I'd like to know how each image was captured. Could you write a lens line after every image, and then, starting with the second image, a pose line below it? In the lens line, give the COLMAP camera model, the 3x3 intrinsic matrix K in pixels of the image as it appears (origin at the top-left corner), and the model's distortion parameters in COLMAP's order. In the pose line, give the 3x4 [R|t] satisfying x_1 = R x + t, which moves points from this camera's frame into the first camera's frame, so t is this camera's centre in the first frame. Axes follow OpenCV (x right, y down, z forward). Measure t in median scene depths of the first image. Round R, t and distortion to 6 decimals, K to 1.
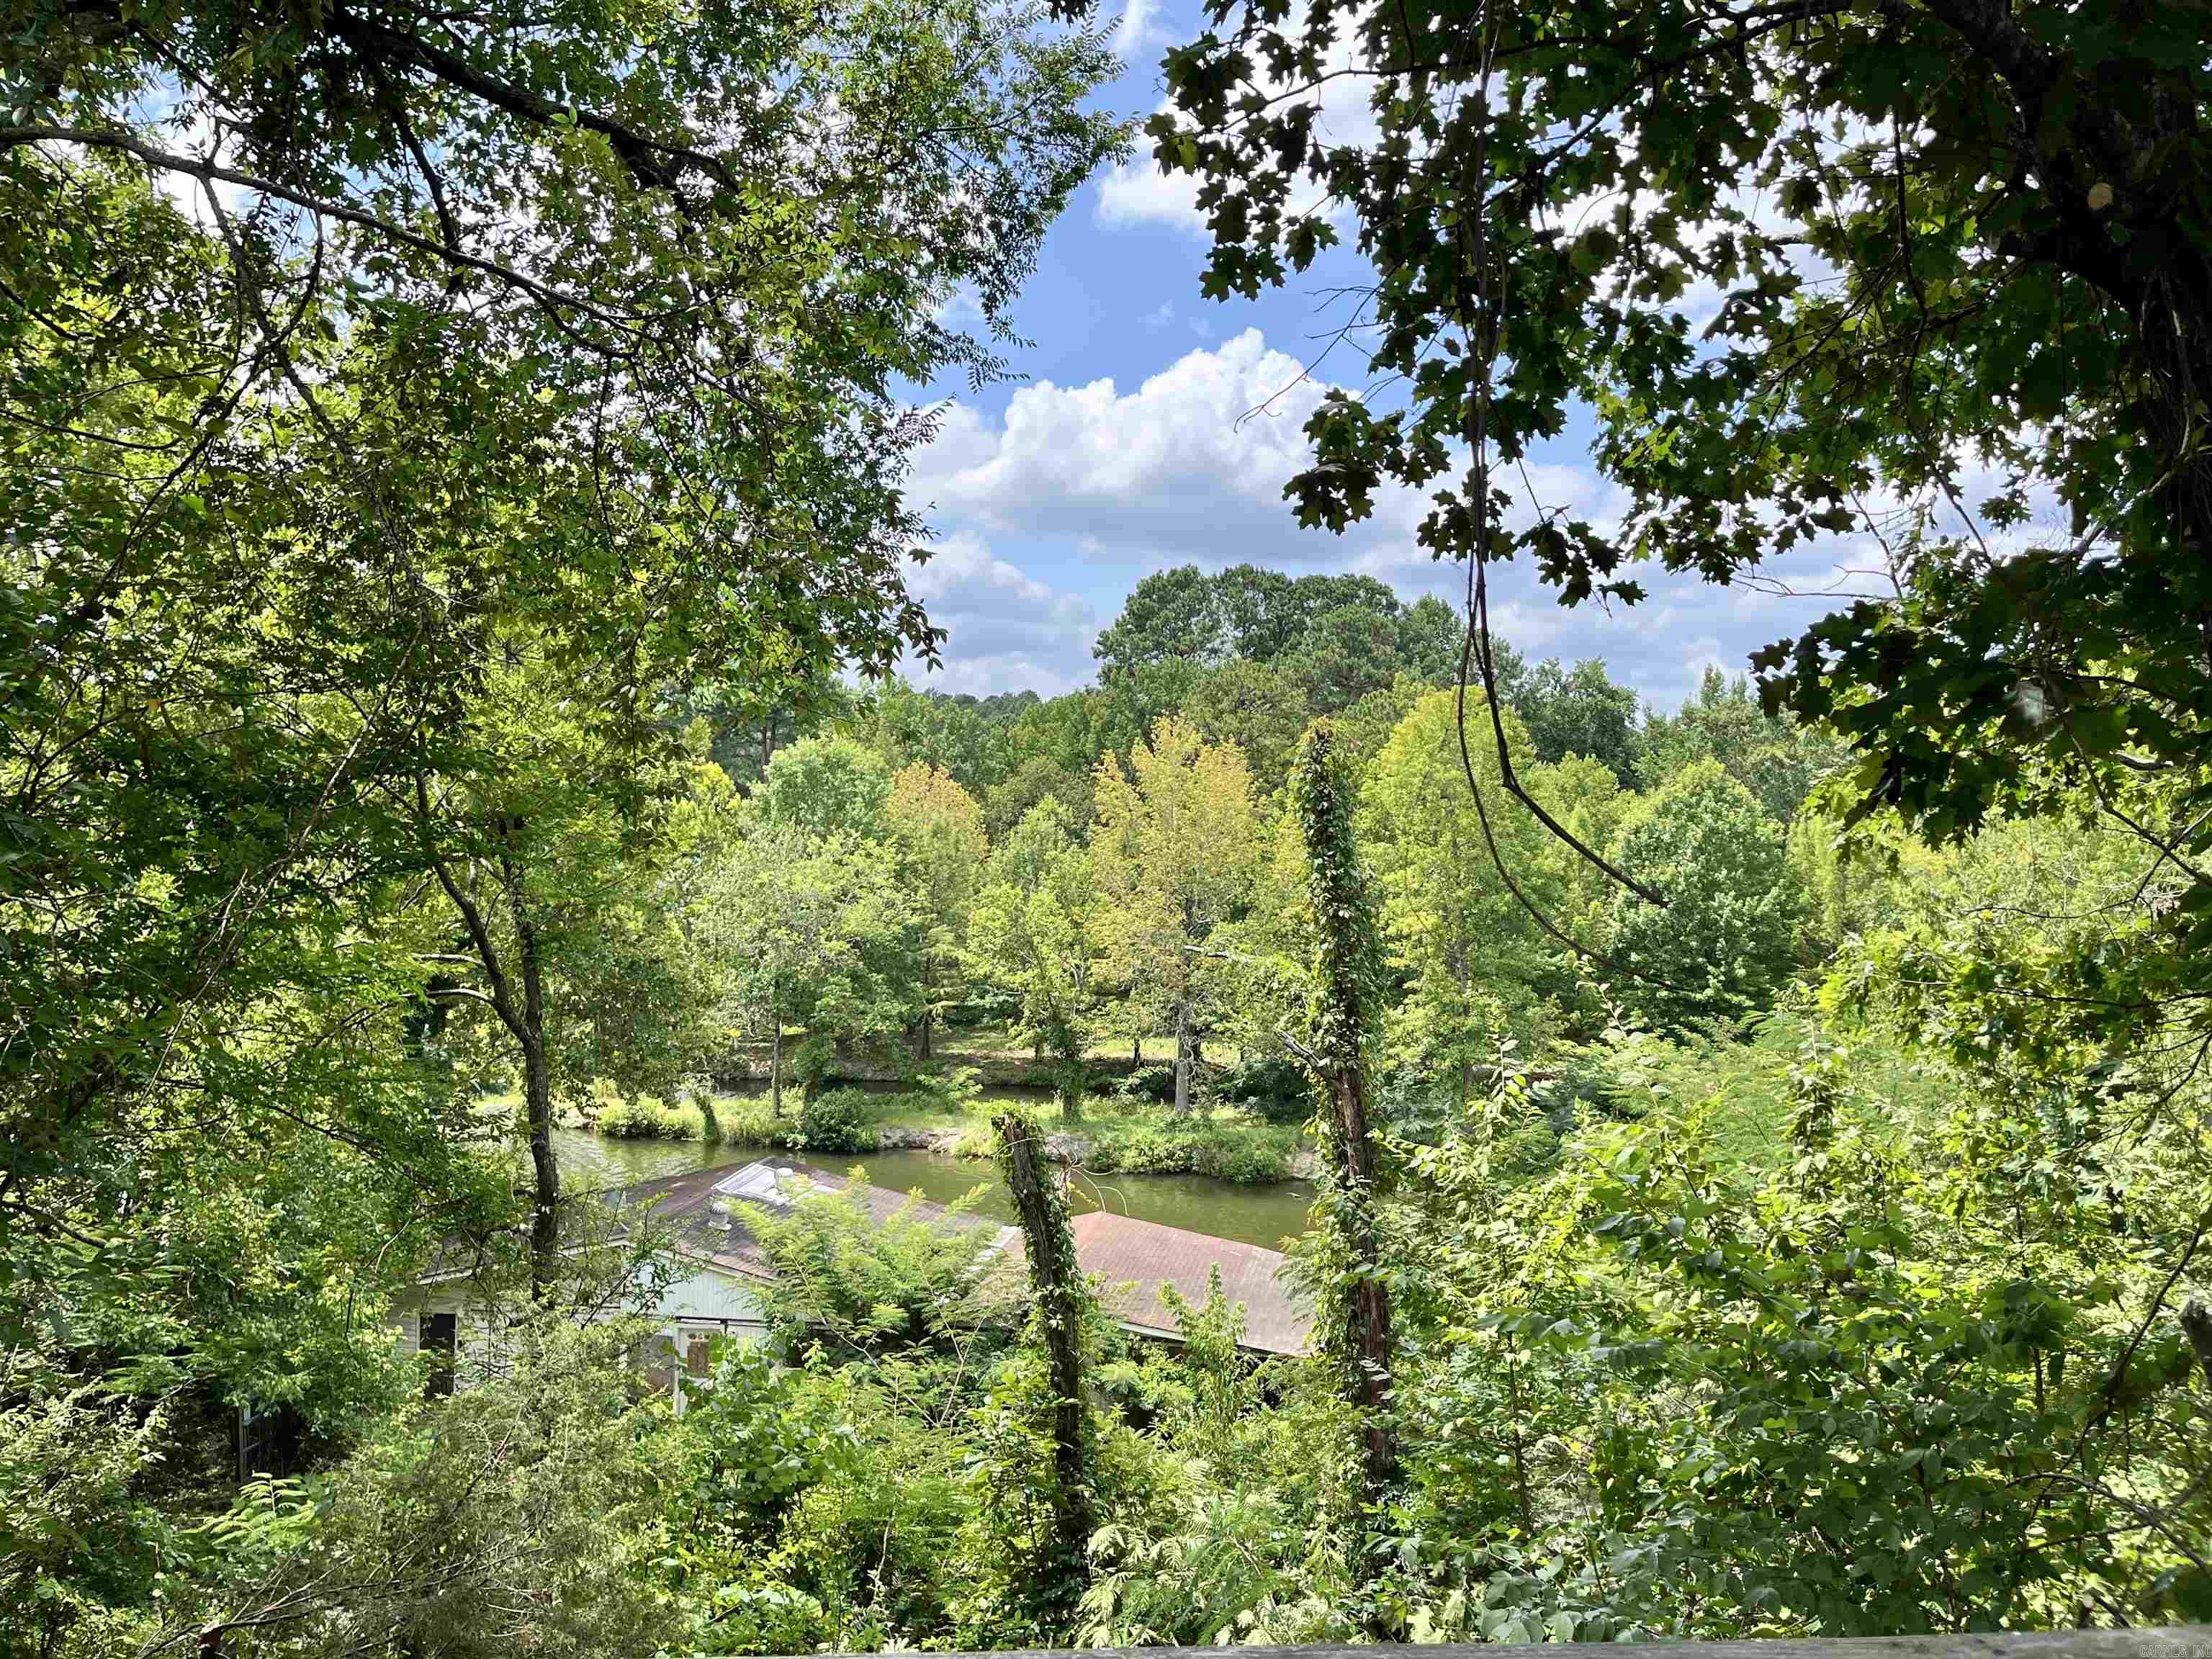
lens RADIAL K [[1681.1, 0, 1106.0], [0, 1681.1, 829.5], [0, 0, 1]] dist [0.003927, -0.009598]
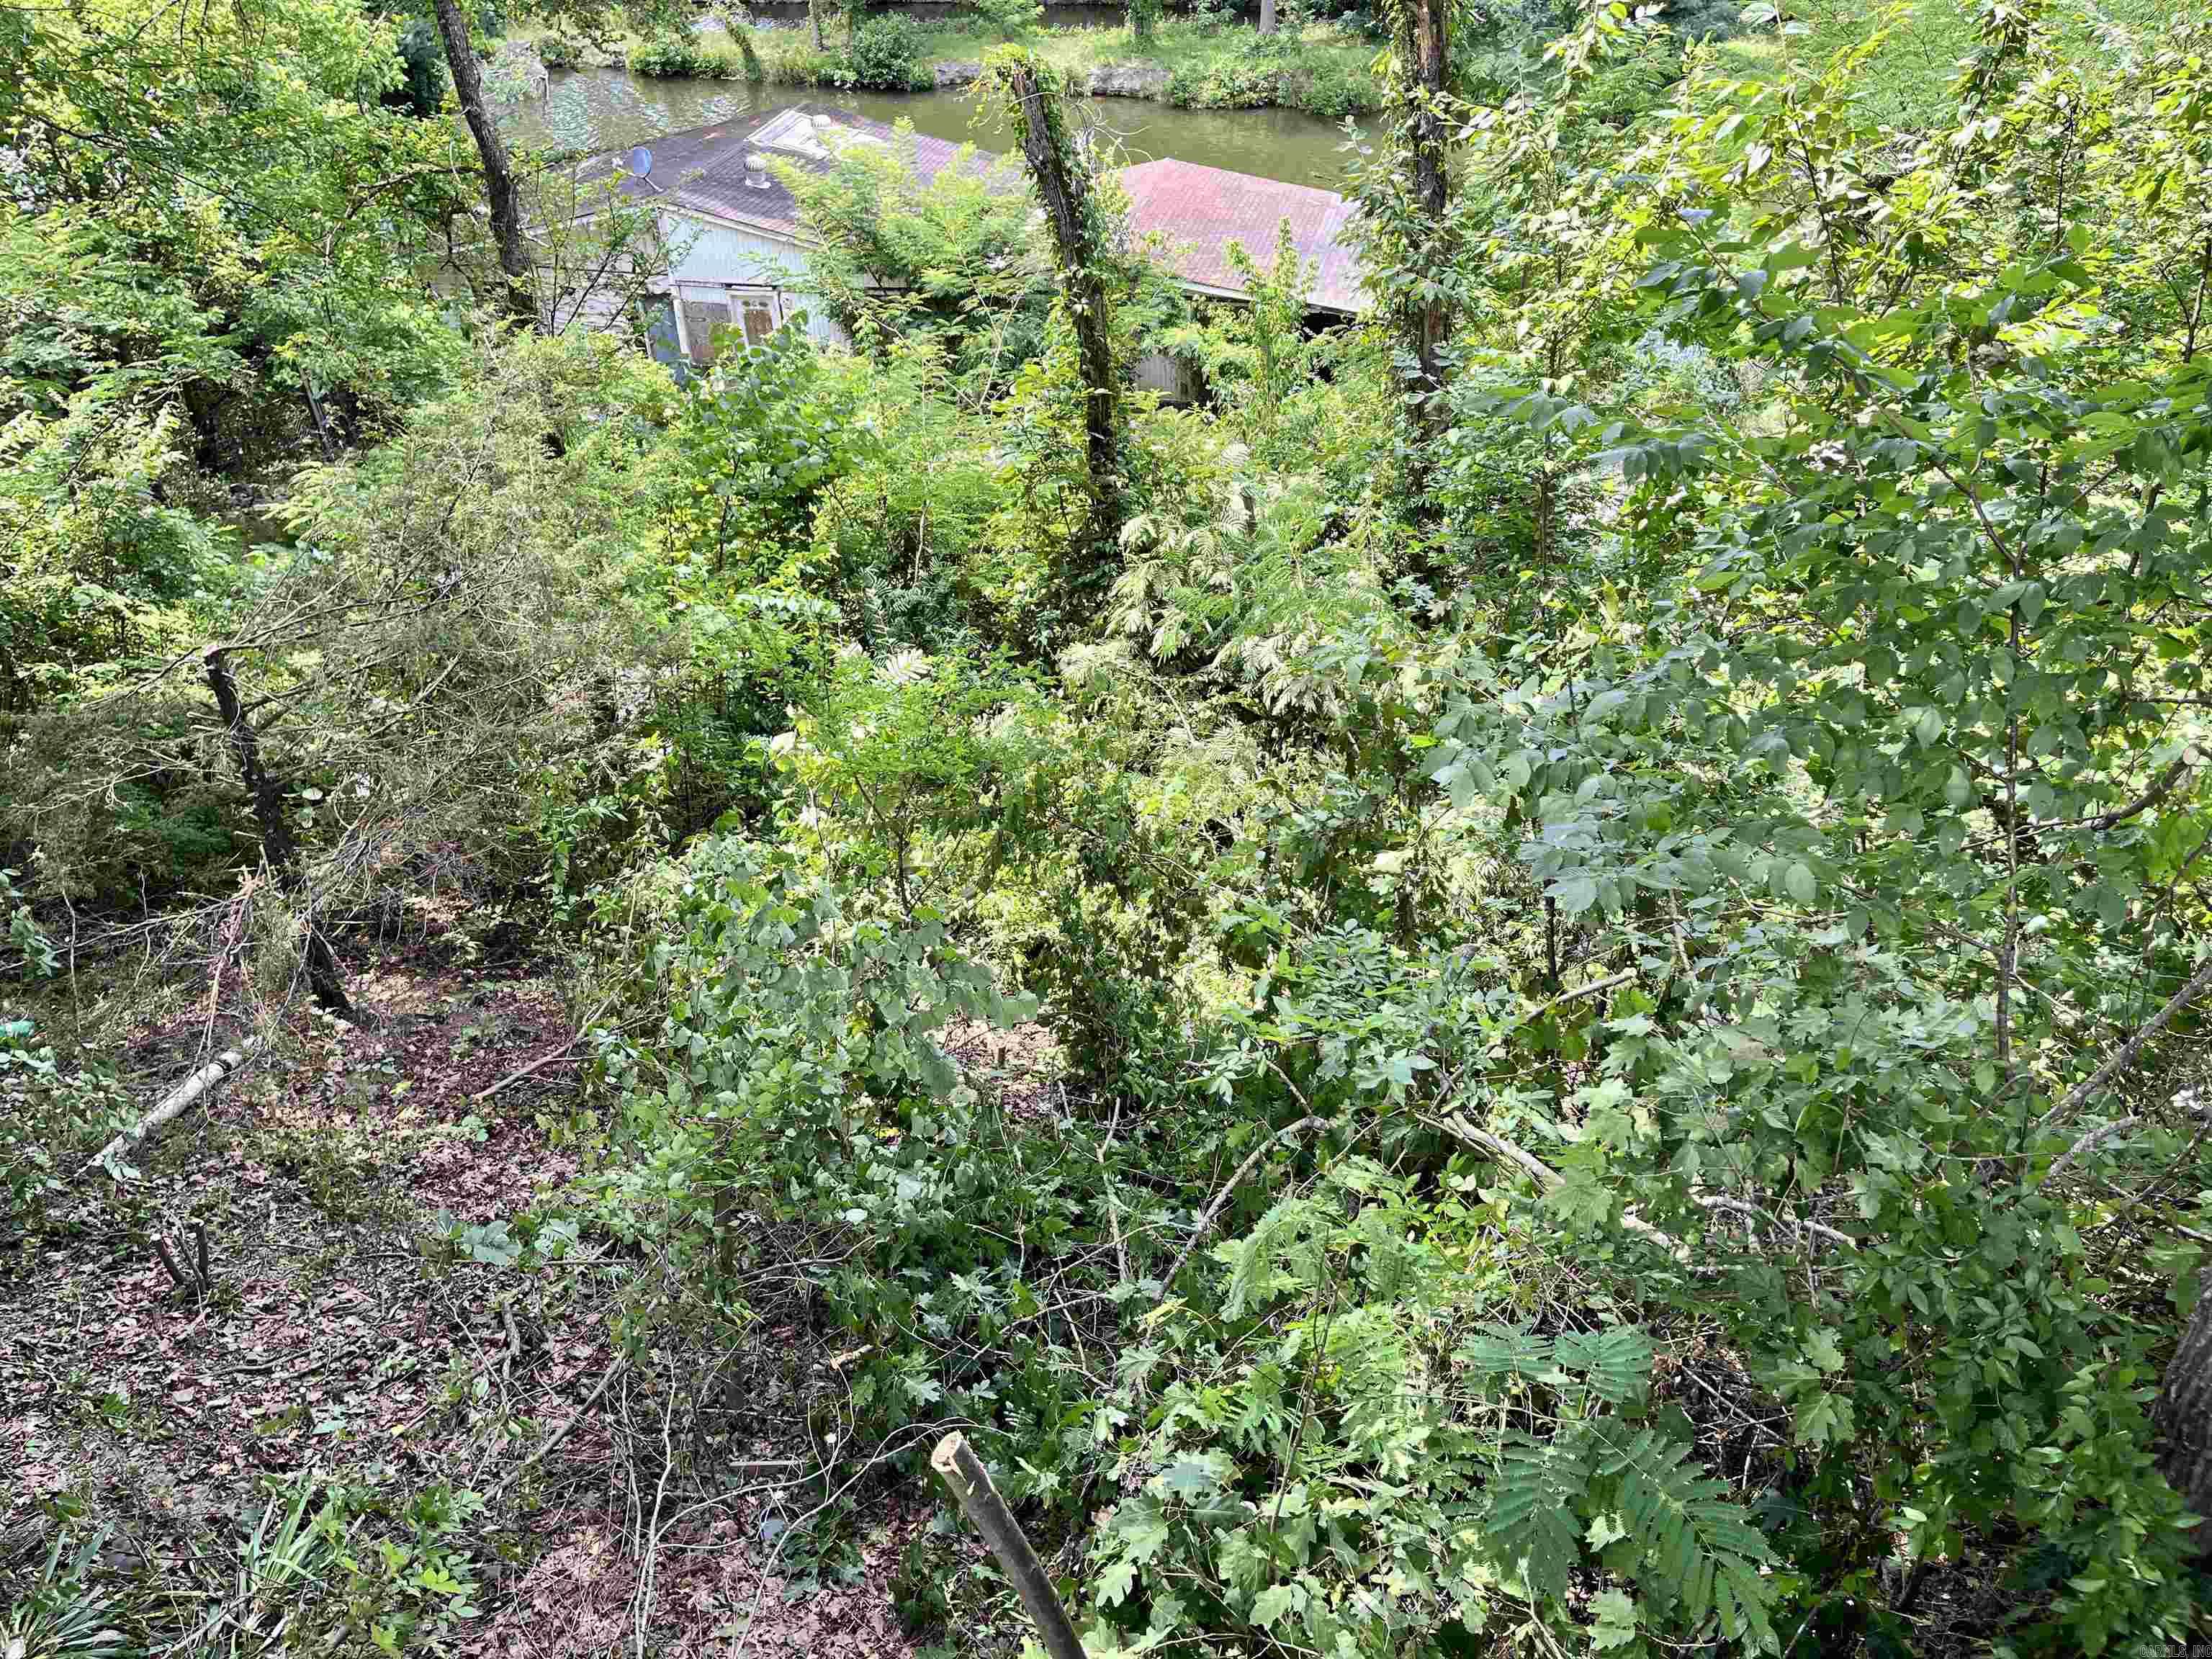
lens RADIAL K [[1628.3, 0, 1144.0], [0, 1628.3, 830.0], [0, 0, 1]] dist [0.012968, 0.007319]
pose [[0.999112, -0.003929, -0.041943, 0.037120], [0.027673, 0.811899, 0.583141, 0.006423], [0.031763, -0.583784, 0.811287, 0.103638]]
